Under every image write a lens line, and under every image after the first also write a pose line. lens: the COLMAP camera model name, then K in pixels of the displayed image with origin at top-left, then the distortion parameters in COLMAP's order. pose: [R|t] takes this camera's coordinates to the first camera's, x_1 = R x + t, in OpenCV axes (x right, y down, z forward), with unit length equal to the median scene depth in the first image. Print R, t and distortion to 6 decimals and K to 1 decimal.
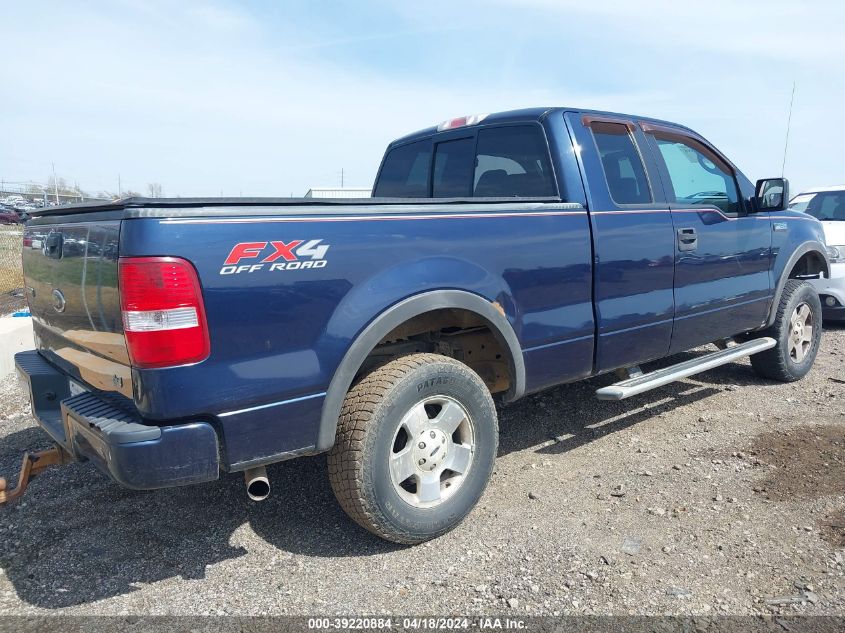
lens RADIAL K [[672.2, 0, 423.5], [0, 672.2, 324.2], [0, 0, 1]] dist [0.031759, -0.024028]
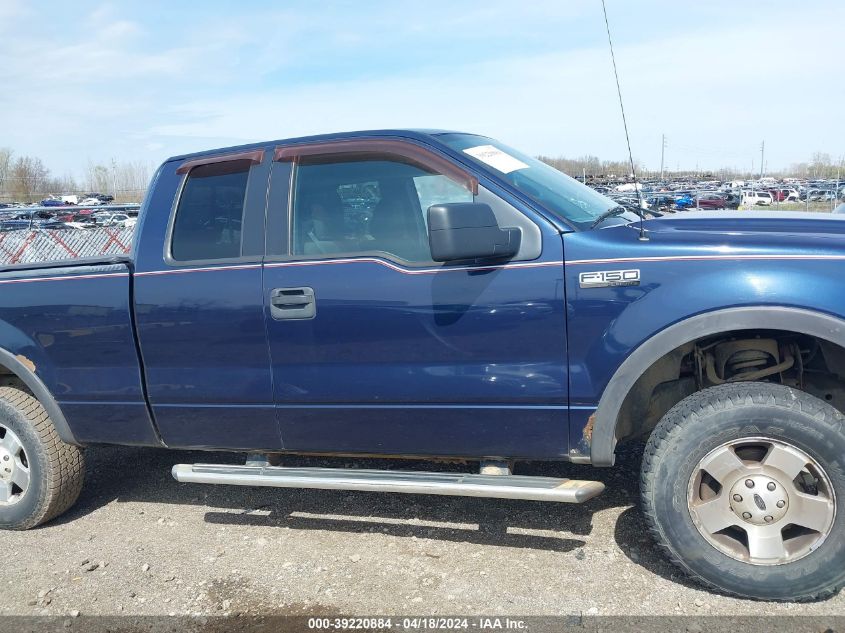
lens RADIAL K [[672.2, 0, 423.6], [0, 672.2, 313.2], [0, 0, 1]] dist [0.031759, -0.024028]
pose [[0.497425, 0.093940, -0.862406, 1.012790], [-0.060638, 0.995453, 0.073457, -0.164367], [0.865385, 0.015755, 0.500860, 0.705078]]
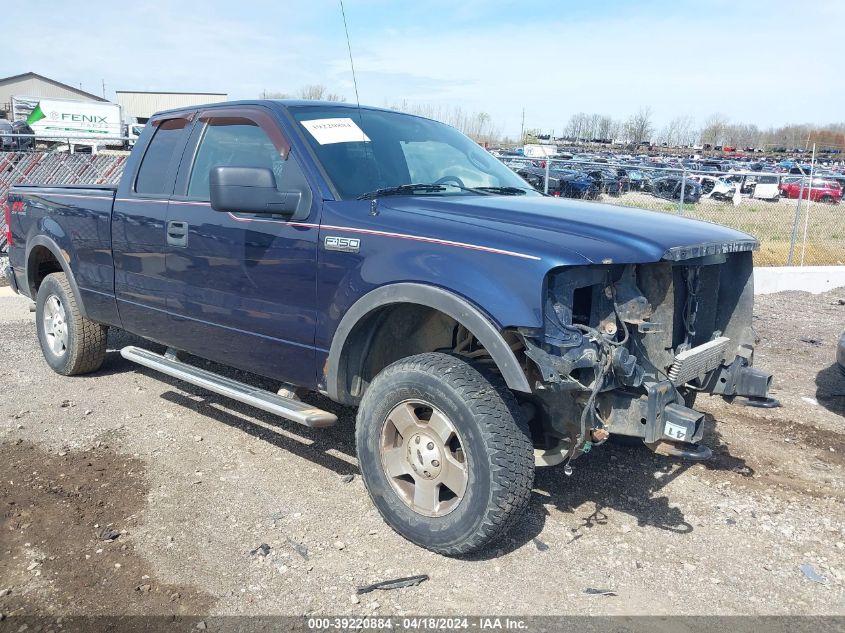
lens RADIAL K [[672.2, 0, 420.7], [0, 672.2, 310.9], [0, 0, 1]] dist [0.031759, -0.024028]
pose [[0.133252, 0.200961, -0.970494, 1.266755], [-0.175773, 0.968495, 0.176413, -0.228460], [0.975371, 0.147080, 0.164377, 1.106131]]
